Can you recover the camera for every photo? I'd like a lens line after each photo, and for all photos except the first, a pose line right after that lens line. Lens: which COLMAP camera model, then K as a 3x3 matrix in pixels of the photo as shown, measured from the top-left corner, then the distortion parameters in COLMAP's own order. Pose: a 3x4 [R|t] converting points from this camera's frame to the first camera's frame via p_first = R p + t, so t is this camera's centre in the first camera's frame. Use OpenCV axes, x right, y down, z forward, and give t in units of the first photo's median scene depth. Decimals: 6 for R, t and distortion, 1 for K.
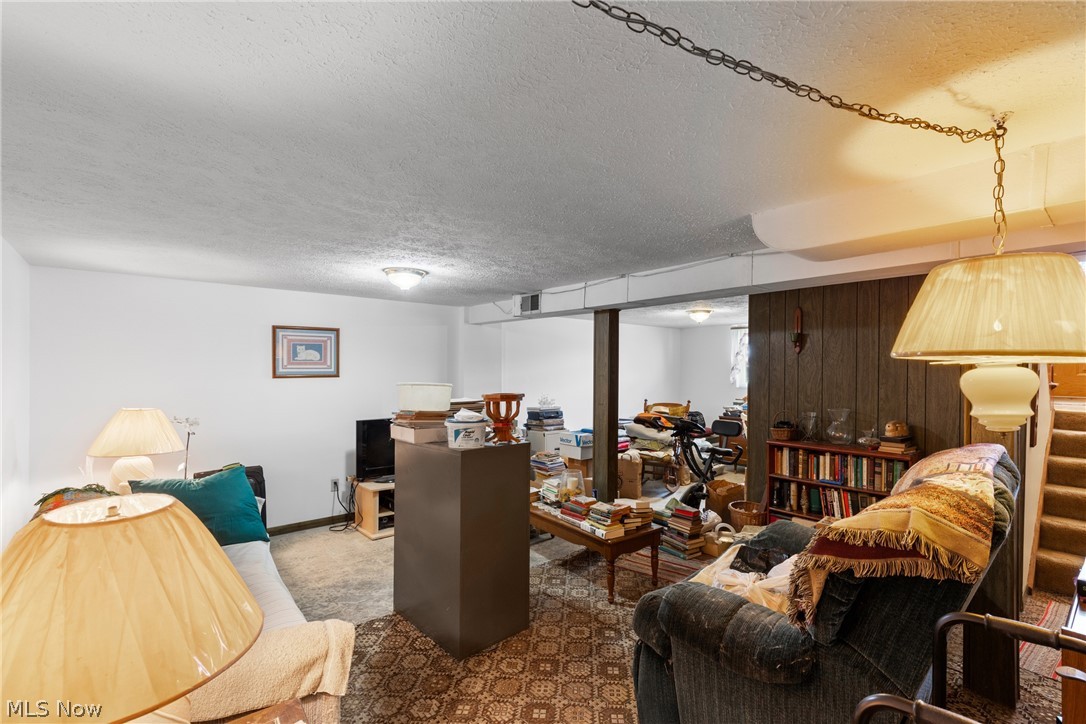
lens RADIAL K [[488.2, 0, 540.2], [0, 488.2, 373.1], [0, 0, 1]] dist [0.004424, 0.000896]
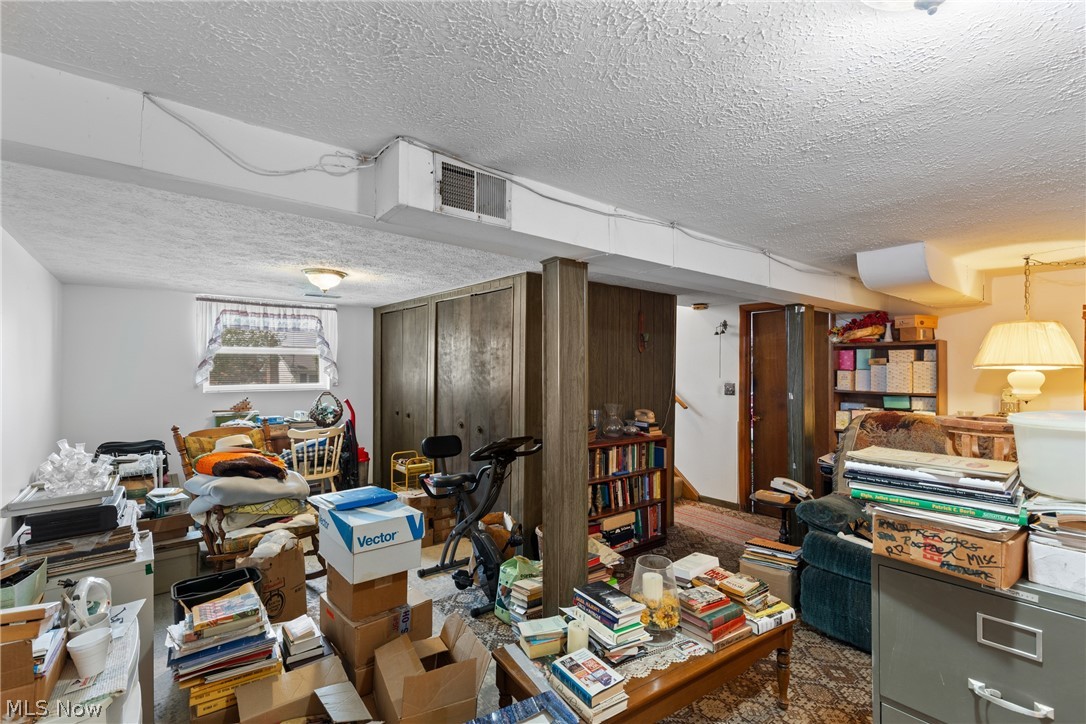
lens RADIAL K [[488.2, 0, 539.8], [0, 488.2, 364.6], [0, 0, 1]] dist [0.004424, 0.000896]
pose [[0.031541, -0.000467, 0.999502, -0.401262], [-0.000558, 1.000000, 0.000485, -0.012021], [-0.999502, -0.000573, 0.031541, 0.962329]]
